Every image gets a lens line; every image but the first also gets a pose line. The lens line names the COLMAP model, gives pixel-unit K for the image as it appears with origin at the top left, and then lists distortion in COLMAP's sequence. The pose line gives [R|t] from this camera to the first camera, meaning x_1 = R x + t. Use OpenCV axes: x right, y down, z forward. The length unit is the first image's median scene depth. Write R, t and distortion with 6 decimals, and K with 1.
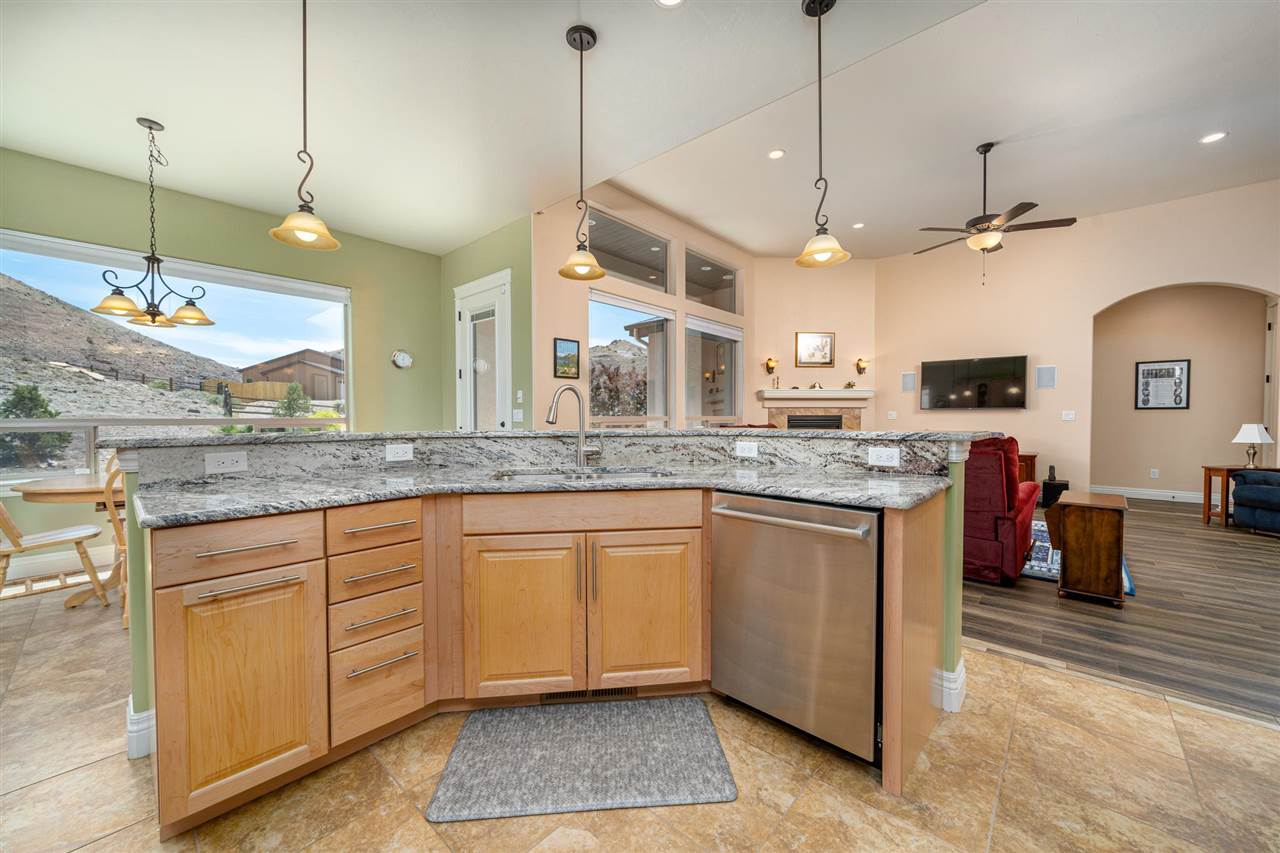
lens RADIAL K [[480.2, 0, 639.3], [0, 480.2, 427.1], [0, 0, 1]] dist [-0.003418, 0.000031]
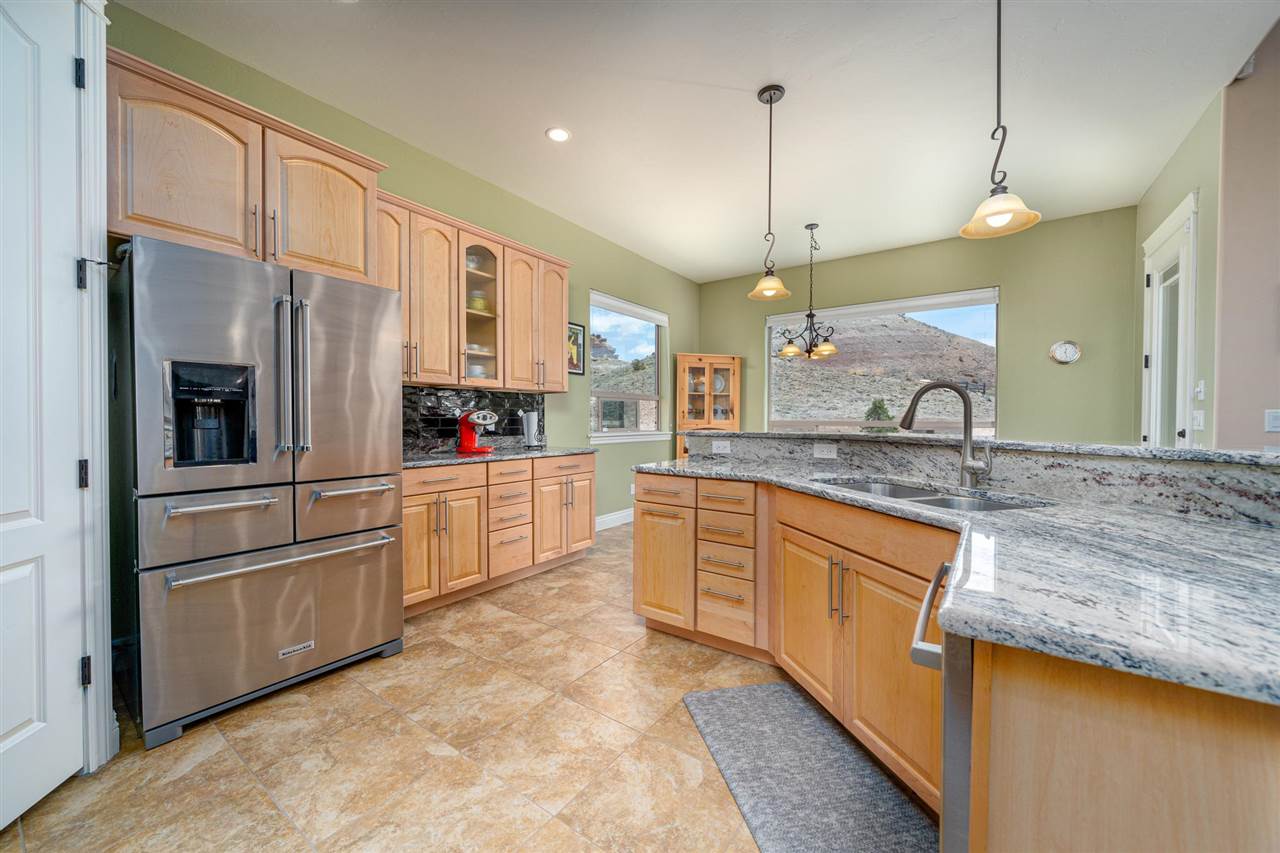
lens RADIAL K [[480.2, 0, 639.3], [0, 480.2, 427.1], [0, 0, 1]] dist [-0.003418, 0.000031]
pose [[0.115394, 0.018669, -0.993144, 0.328746], [-0.025493, 0.999550, 0.015827, -0.006596], [0.992993, 0.023492, 0.115818, 0.225999]]
